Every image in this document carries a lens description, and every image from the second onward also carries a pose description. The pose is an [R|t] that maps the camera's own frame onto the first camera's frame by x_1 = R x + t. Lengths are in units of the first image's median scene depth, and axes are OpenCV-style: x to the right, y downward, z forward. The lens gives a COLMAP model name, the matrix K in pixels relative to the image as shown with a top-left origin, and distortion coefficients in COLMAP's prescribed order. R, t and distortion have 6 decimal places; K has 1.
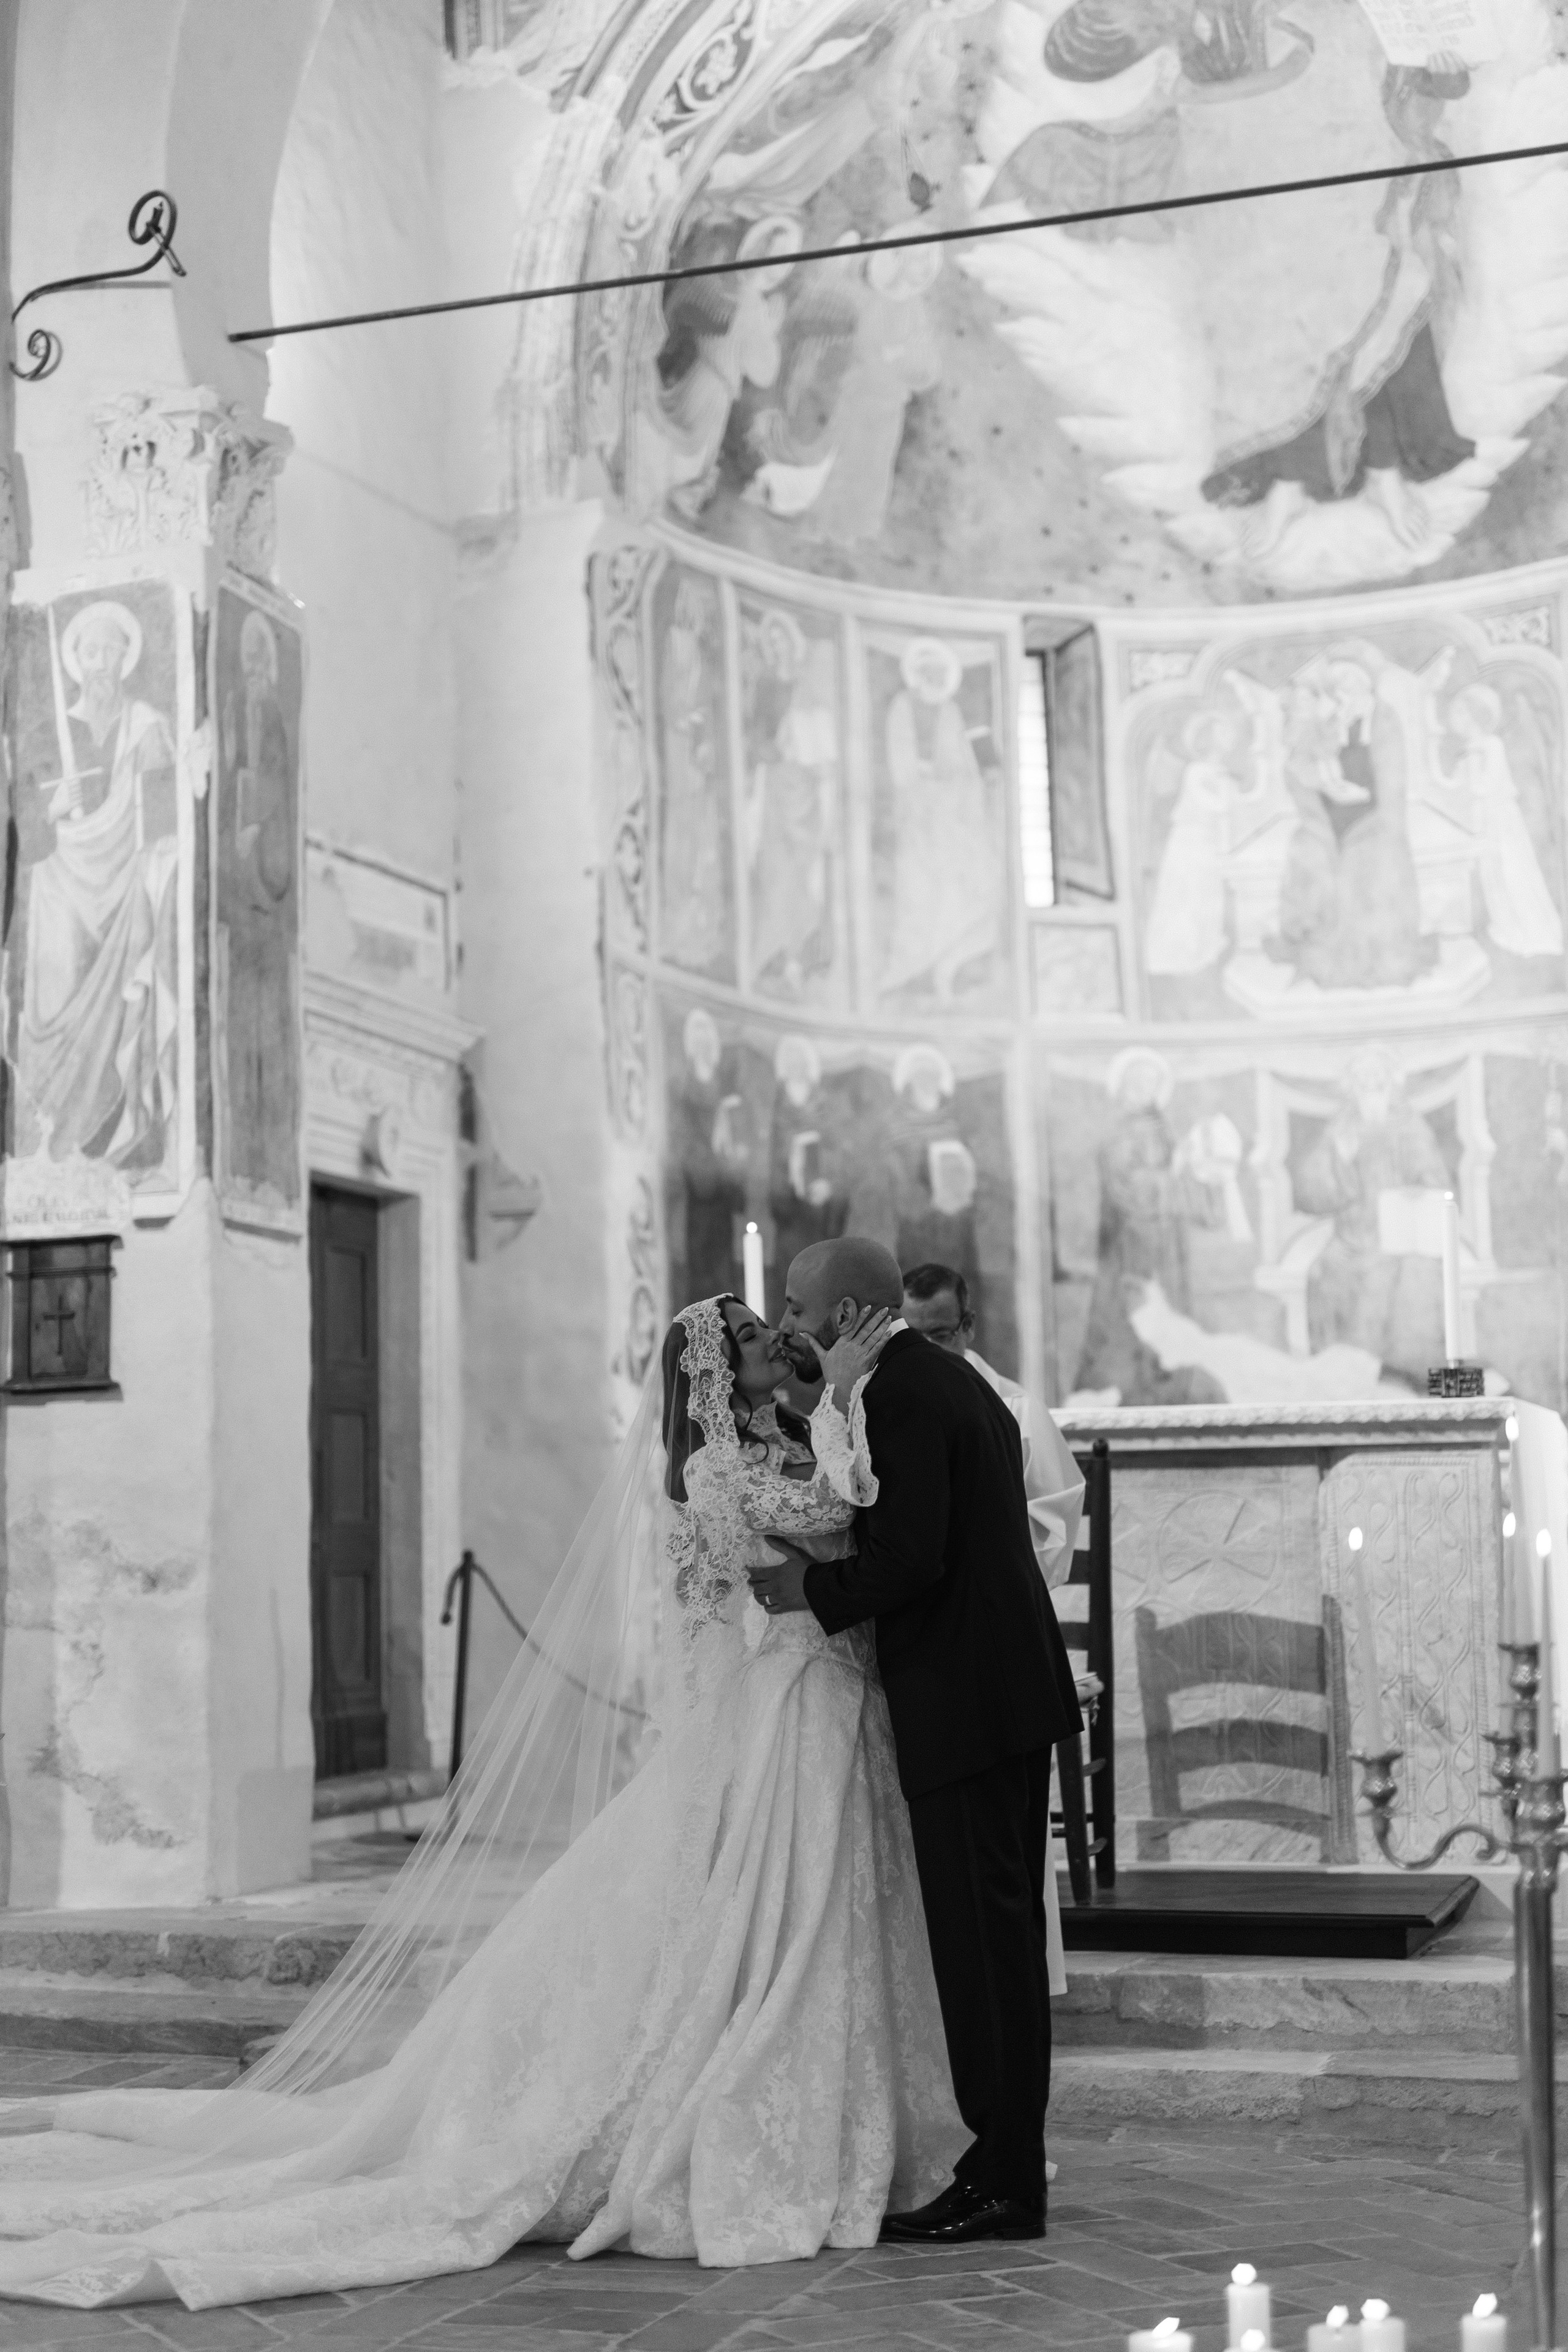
lens RADIAL K [[3372.1, 0, 784.0], [0, 3372.1, 1176.0], [0, 0, 1]] dist [-0.008262, 0.026590]
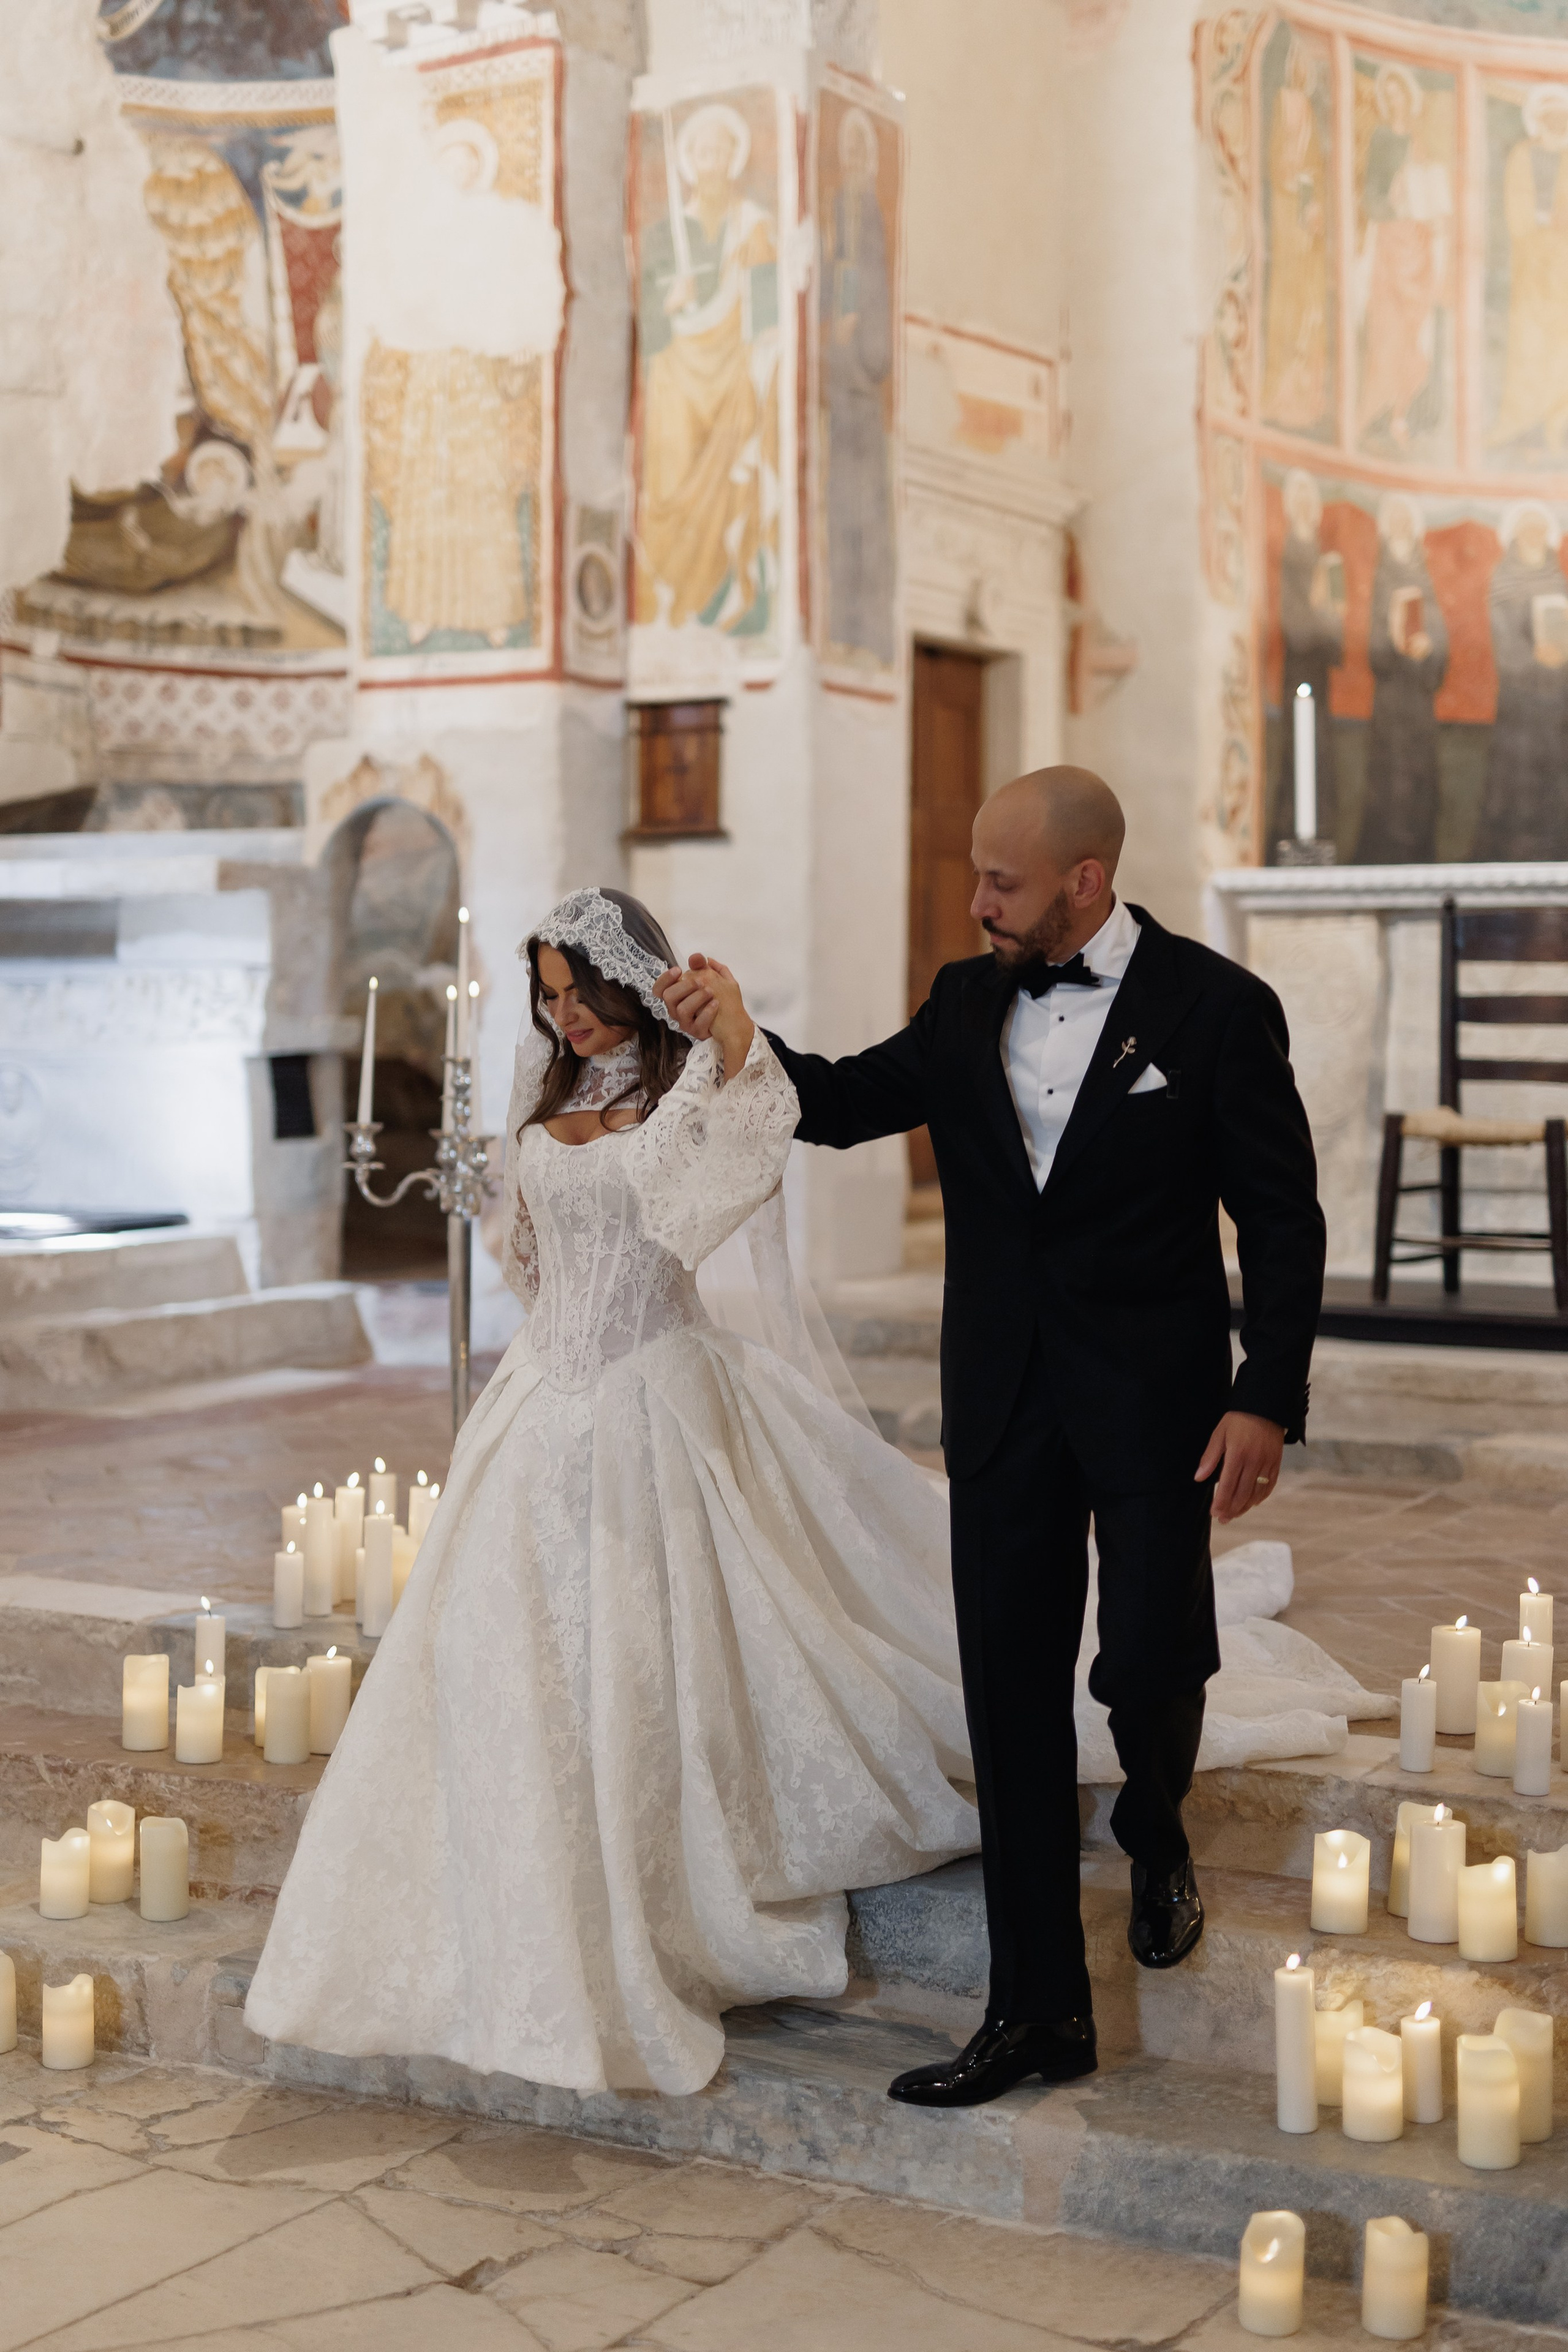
lens RADIAL K [[3410.2, 0, 784.0], [0, 3410.2, 1176.0], [0, 0, 1]] dist [-0.020315, 0.041925]
pose [[0.978097, 0.031167, -0.205801, 0.043522], [0.003501, 0.986123, 0.165979, -0.010079], [0.208118, -0.163064, 0.964415, -0.081967]]
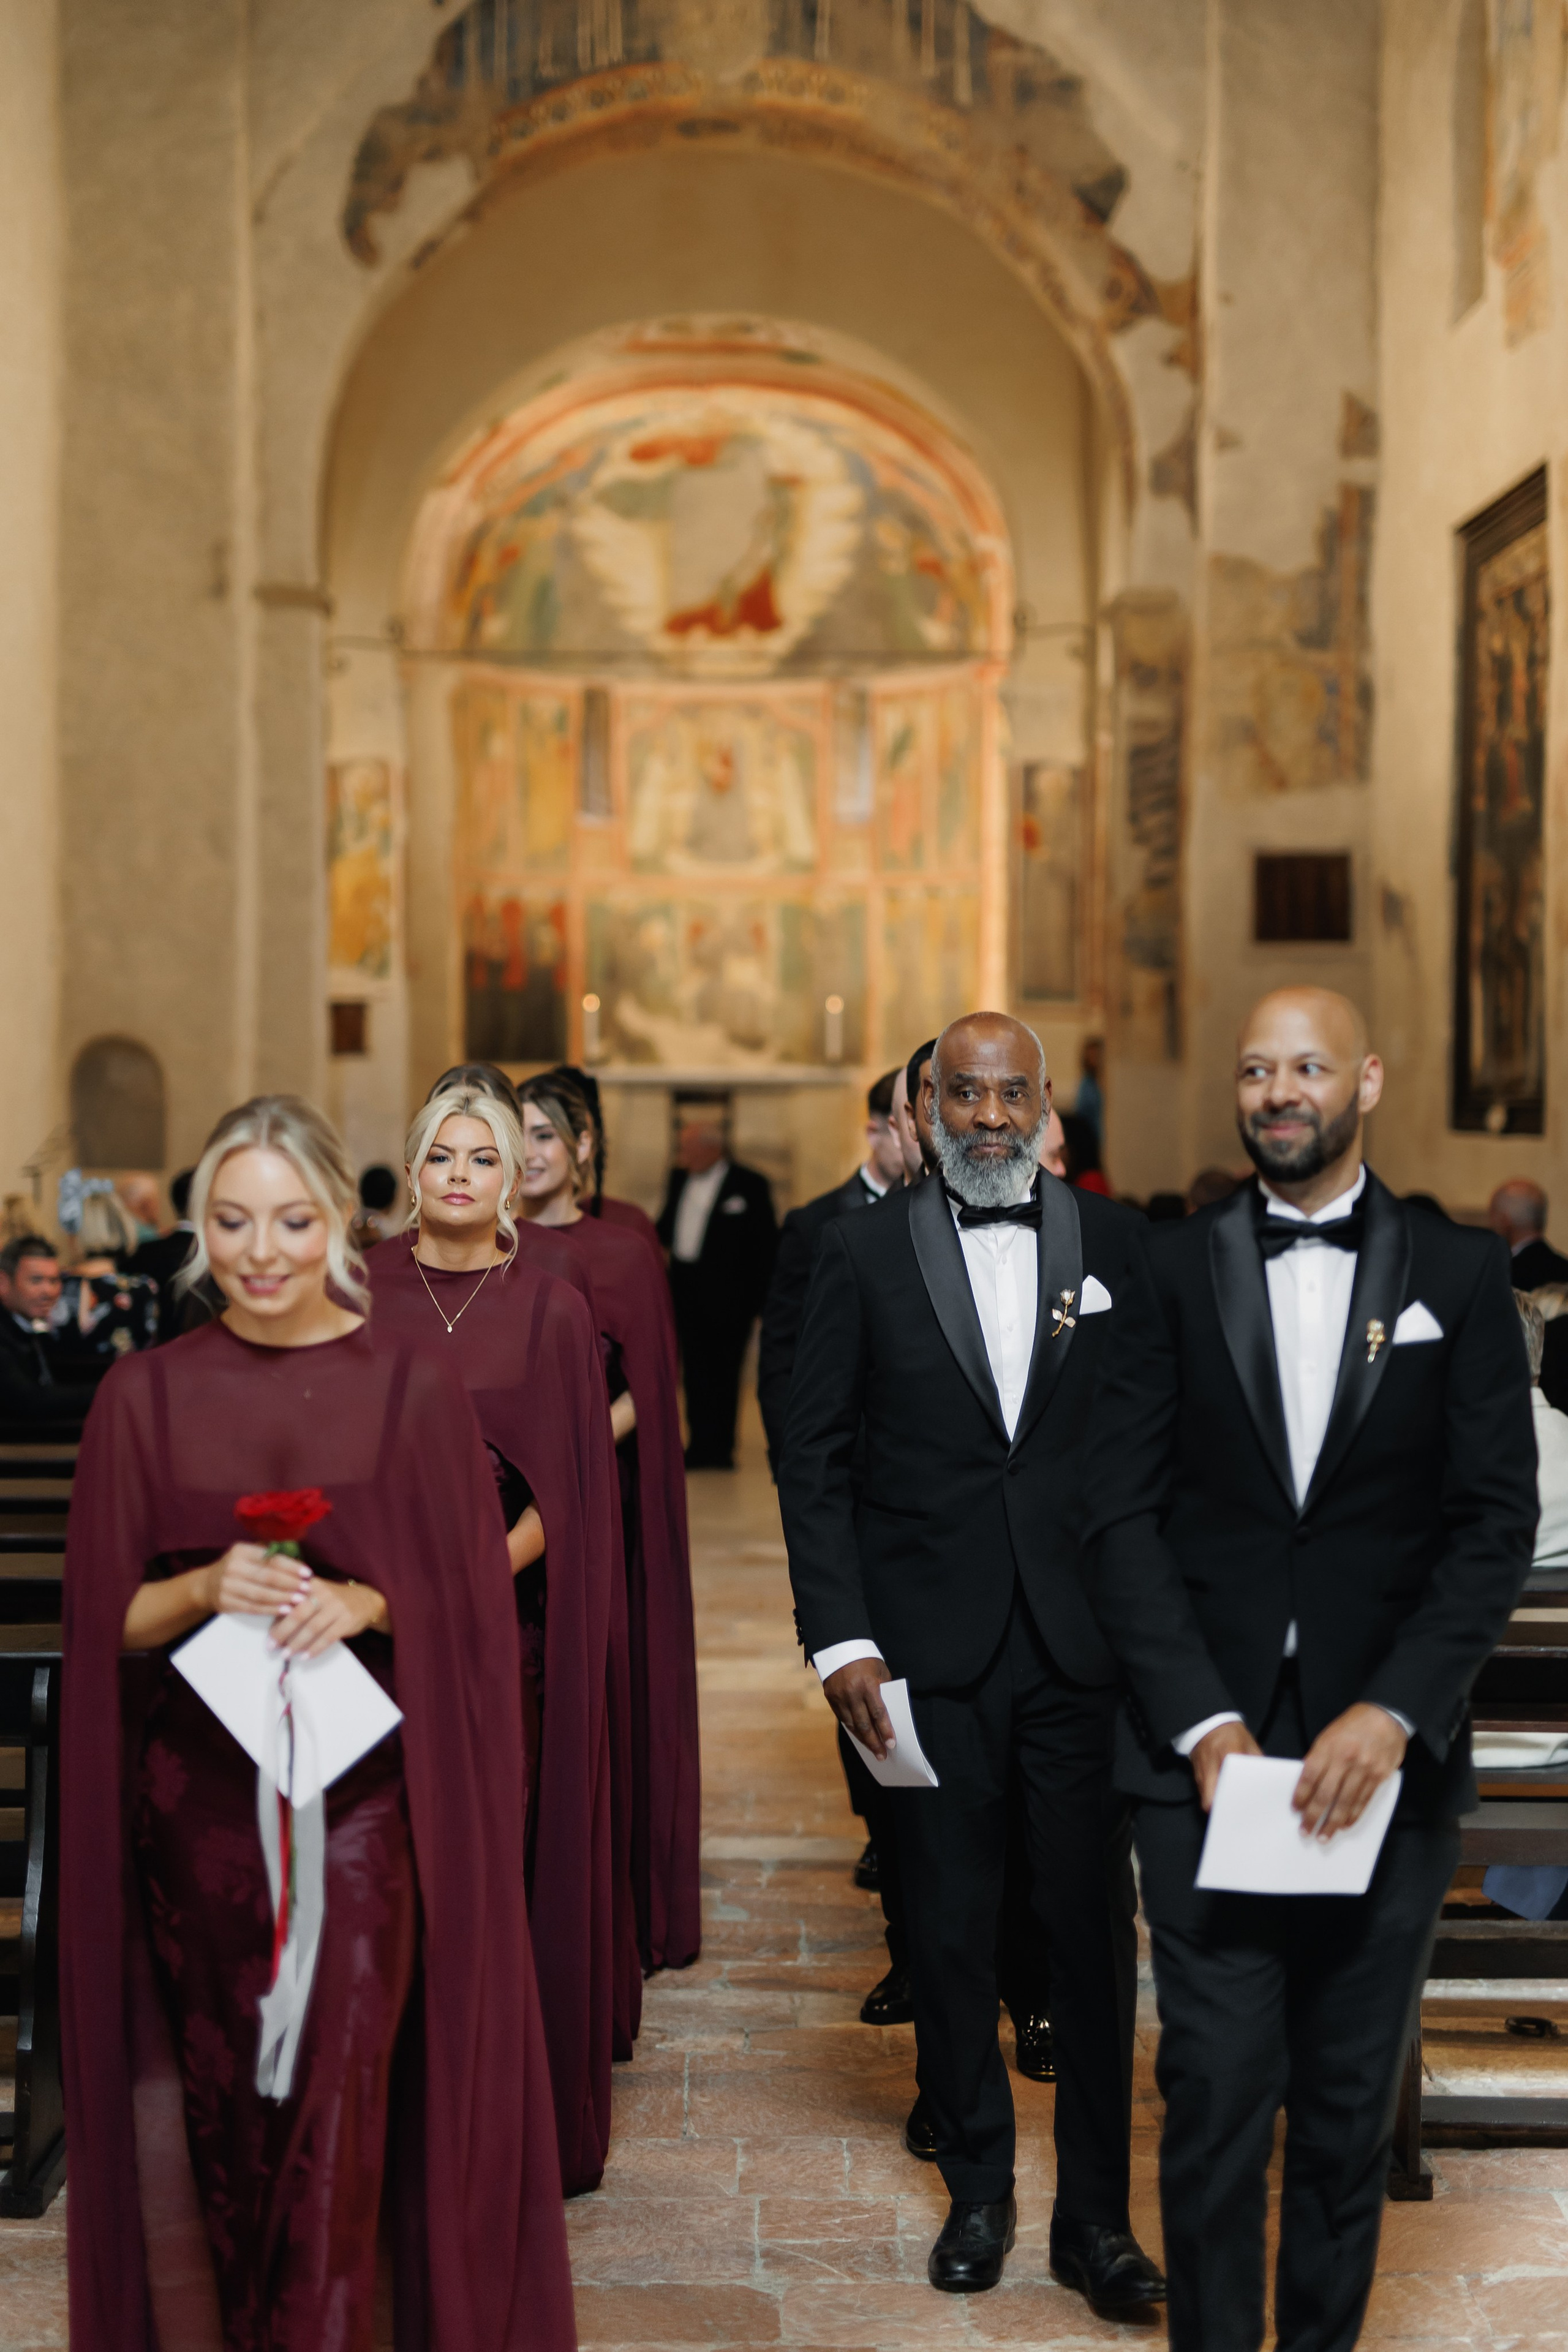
lens RADIAL K [[3699.2, 0, 842.6], [0, 3699.2, 1091.9], [0, 0, 1]] dist [0.009850, 0.034991]
pose [[0.943360, 0.023004, 0.330973, -0.640734], [-0.059105, 0.993288, 0.099428, -0.177131], [-0.326464, -0.113358, 0.938387, -1.525690]]
